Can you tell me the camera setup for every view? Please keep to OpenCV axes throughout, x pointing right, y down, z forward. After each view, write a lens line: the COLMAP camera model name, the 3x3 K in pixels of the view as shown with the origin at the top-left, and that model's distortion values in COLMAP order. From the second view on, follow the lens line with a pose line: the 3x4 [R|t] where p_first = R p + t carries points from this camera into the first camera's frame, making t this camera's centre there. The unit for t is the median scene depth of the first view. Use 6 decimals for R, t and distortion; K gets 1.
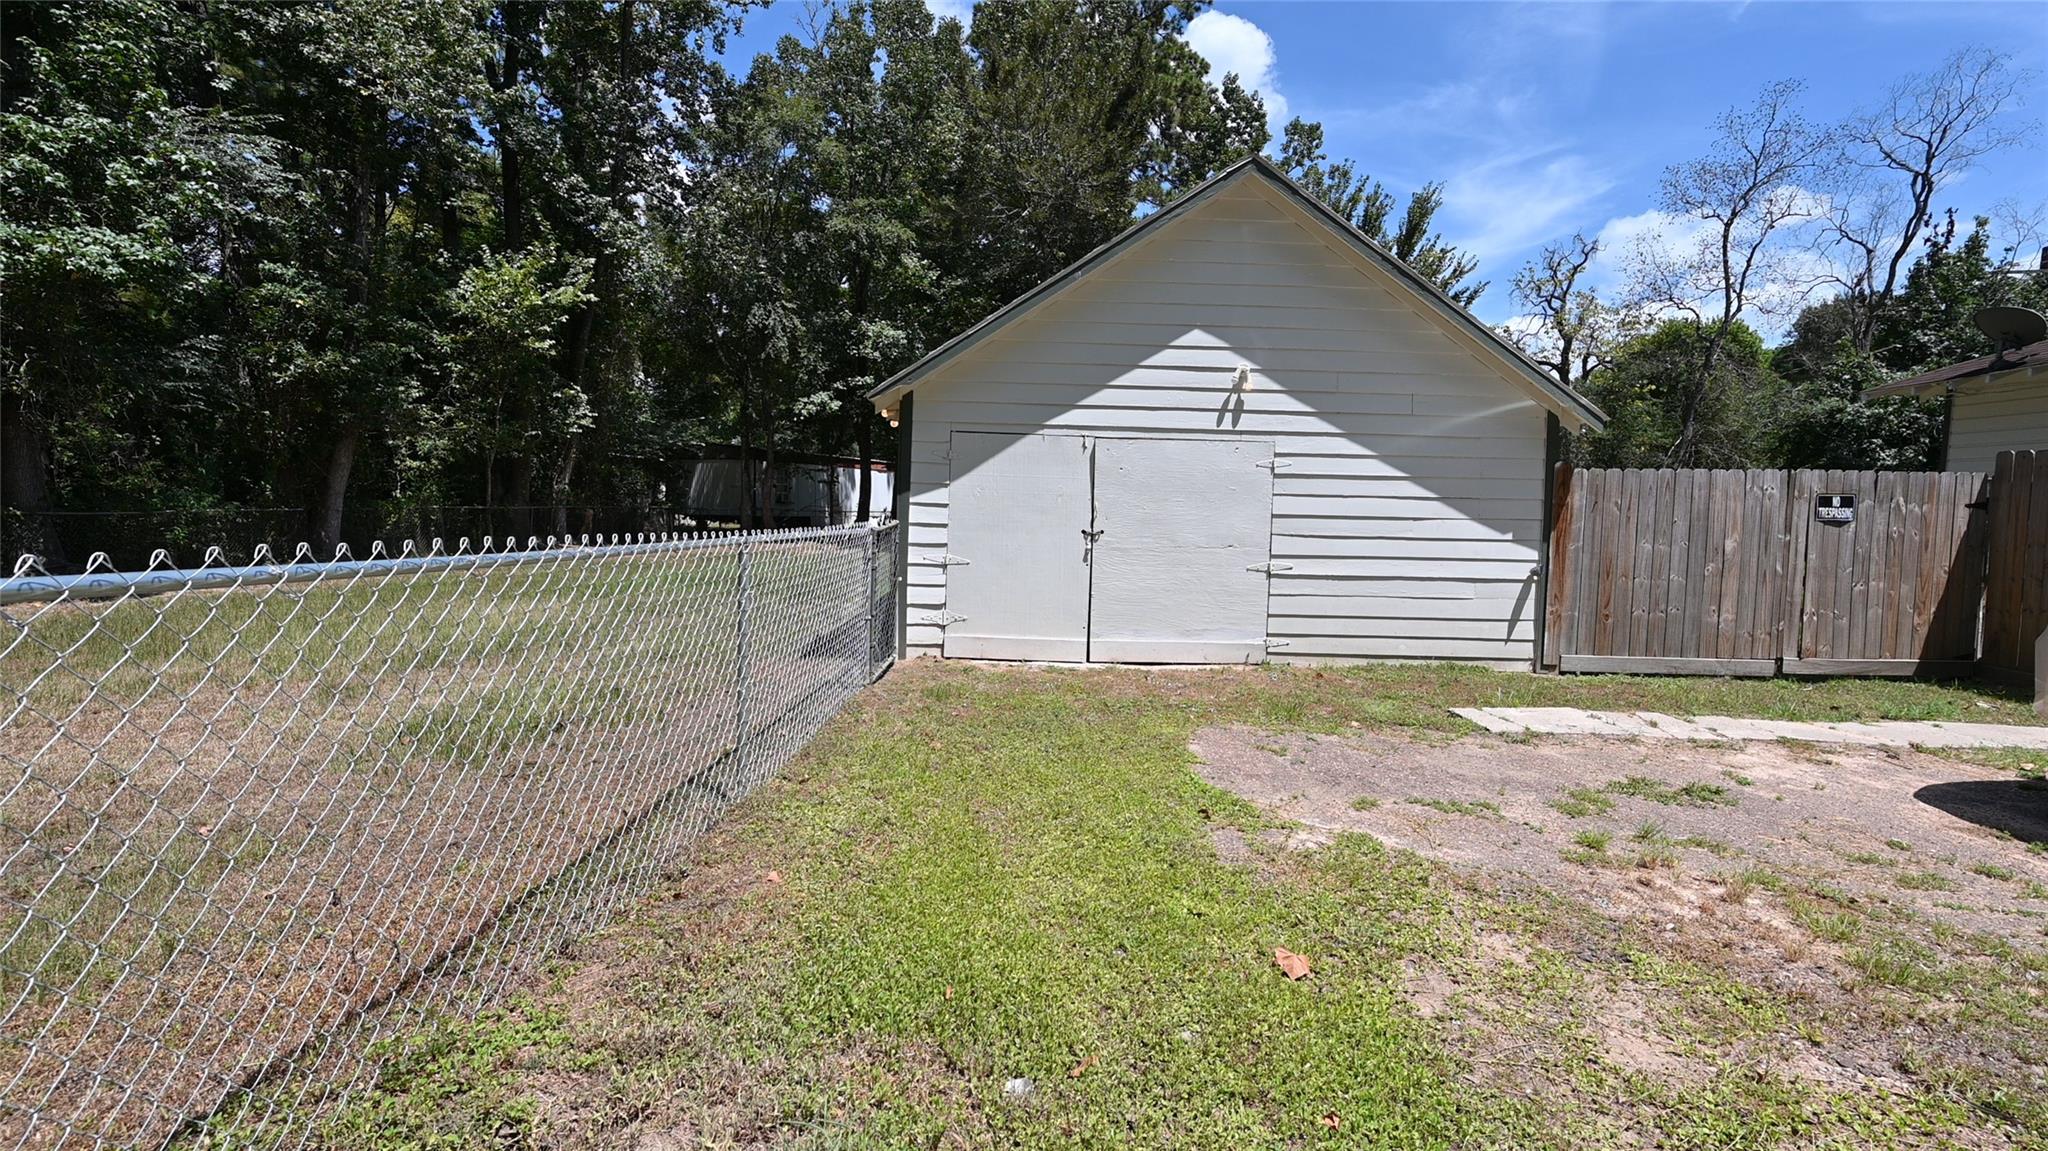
lens RADIAL K [[898.2, 0, 1024.7], [0, 898.2, 565.6], [0, 0, 1]] dist [-0.000934, 0.000349]
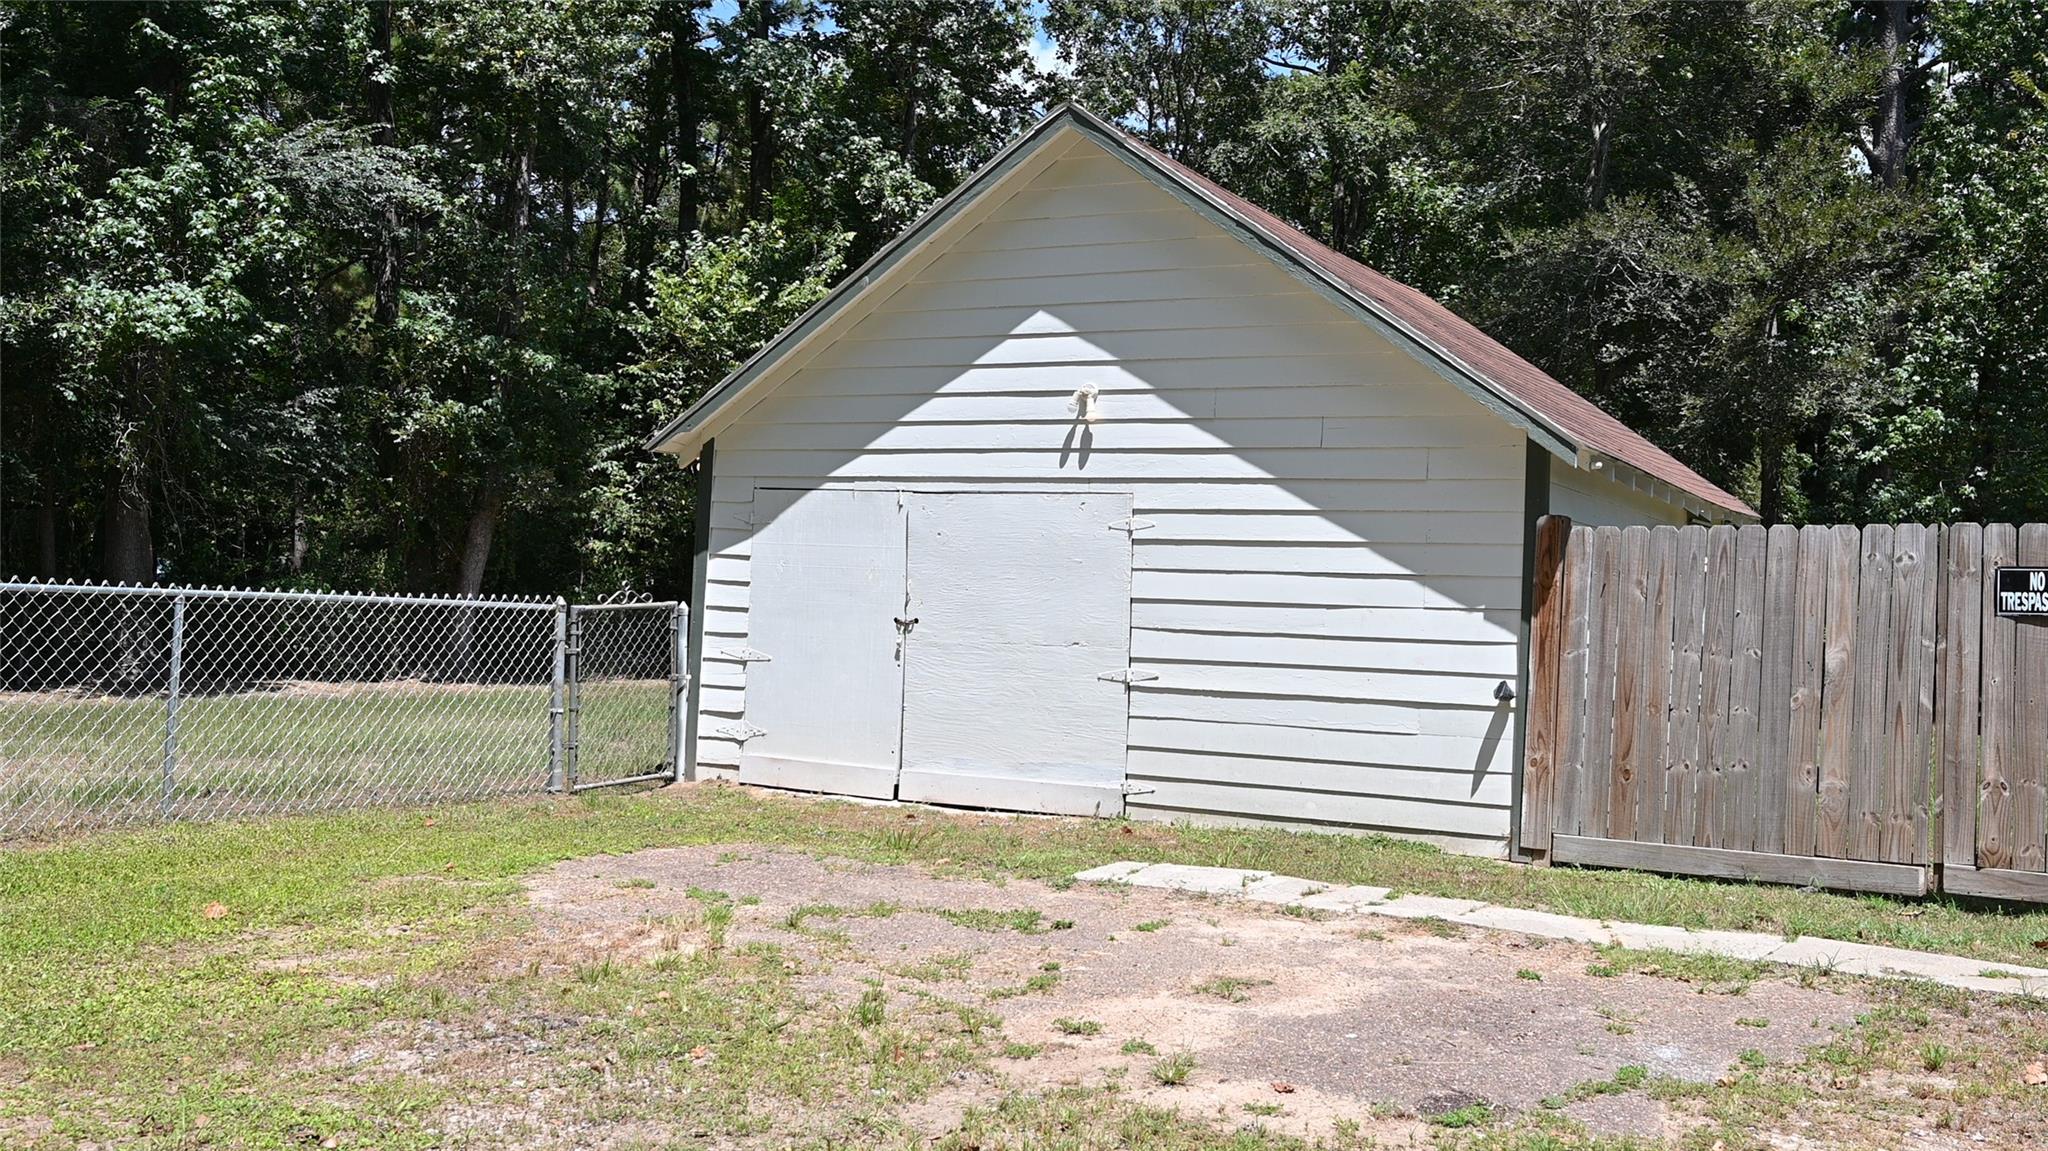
lens RADIAL K [[1798.6, 0, 1024.5], [0, 1798.6, 609.2], [0, 0, 1]] dist [-0.007133, -0.007062]
pose [[0.881833, 0.010458, -0.471445, 0.852212], [-0.048013, 0.996550, -0.067702, 0.047915], [0.469110, 0.082337, 0.879293, -0.240881]]
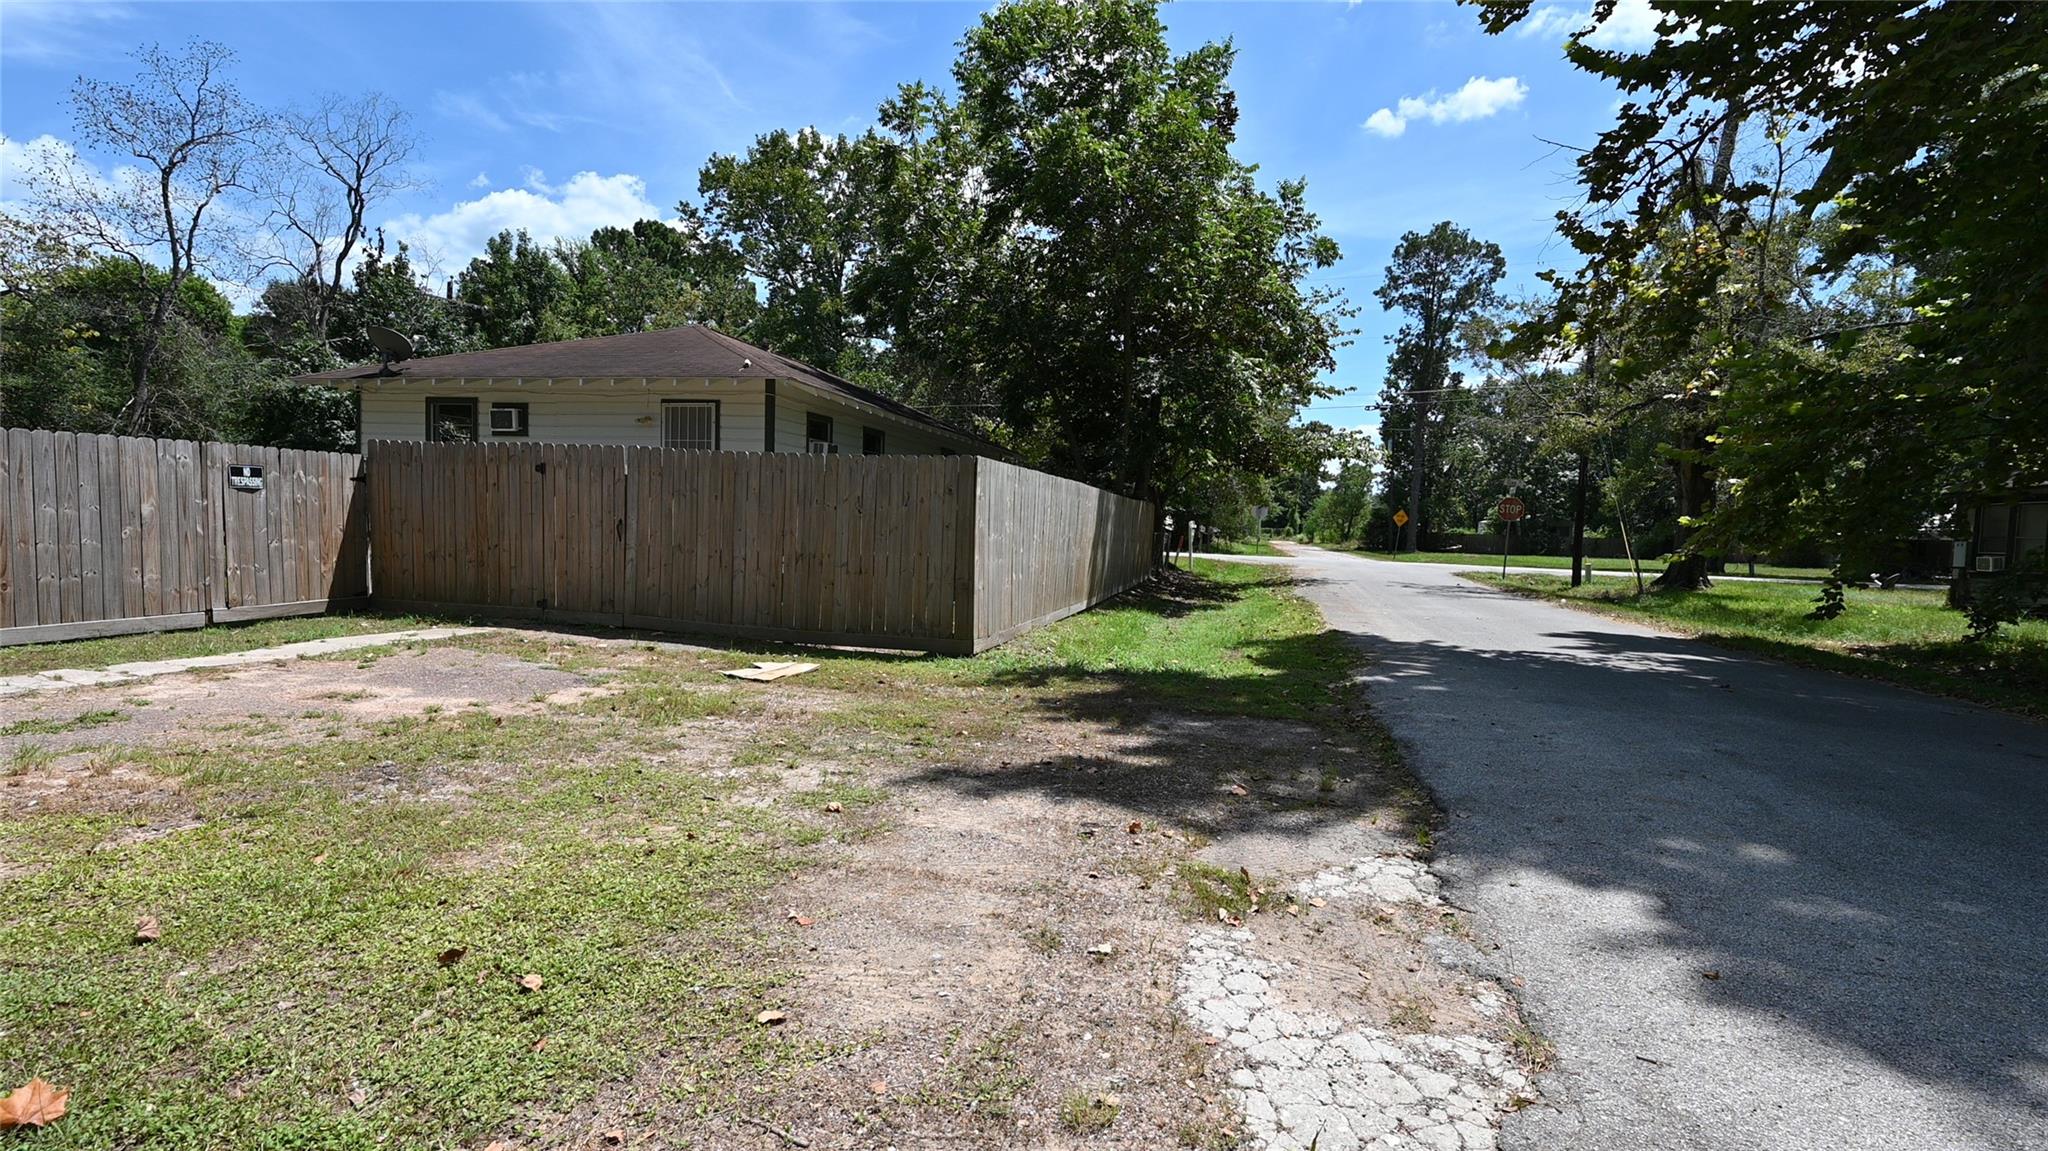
lens RADIAL K [[901.5, 0, 1058.5], [0, 901.5, 581.3], [0, 0, 1]] dist [-0.001669, 0.000060]
pose [[0.157570, -0.079360, 0.984314, -0.097902], [0.034607, 0.996597, 0.074810, 0.019583], [-0.986901, 0.022276, 0.159780, -0.228655]]
